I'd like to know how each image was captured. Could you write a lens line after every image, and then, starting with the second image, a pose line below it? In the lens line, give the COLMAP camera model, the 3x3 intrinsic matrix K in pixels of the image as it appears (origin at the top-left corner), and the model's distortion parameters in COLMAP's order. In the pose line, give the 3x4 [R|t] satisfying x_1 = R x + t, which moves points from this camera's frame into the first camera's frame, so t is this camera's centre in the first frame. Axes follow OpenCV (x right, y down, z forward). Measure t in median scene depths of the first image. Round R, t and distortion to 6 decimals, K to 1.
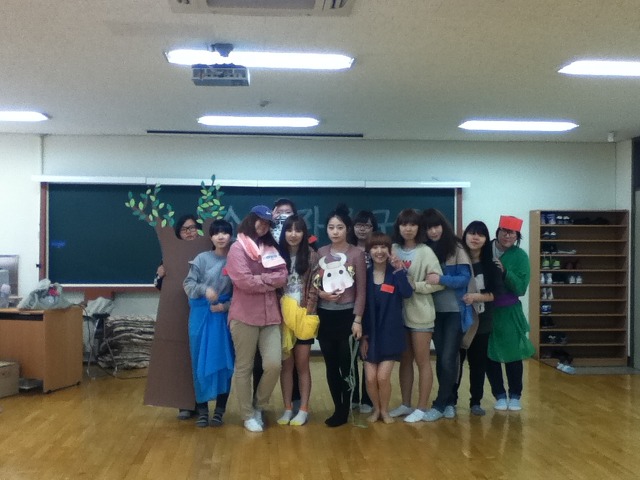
lens RADIAL K [[759.9, 0, 337.2], [0, 759.9, 245.2], [0, 0, 1]] dist [0.017648, 0.000000]
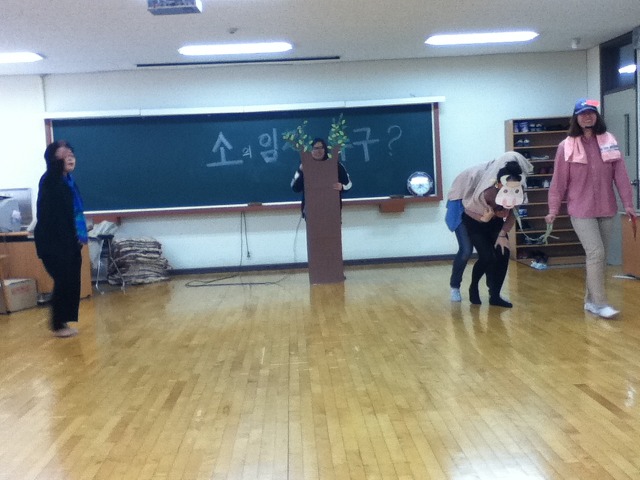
lens RADIAL K [[759.9, 0, 338.1], [0, 759.9, 243.3], [0, 0, 1]] dist [0.017648, 0.000000]
pose [[0.997708, -0.050454, -0.045092, 0.067052], [0.053997, 0.995237, 0.081168, 0.027300], [0.040782, -0.083416, 0.995680, -0.076357]]
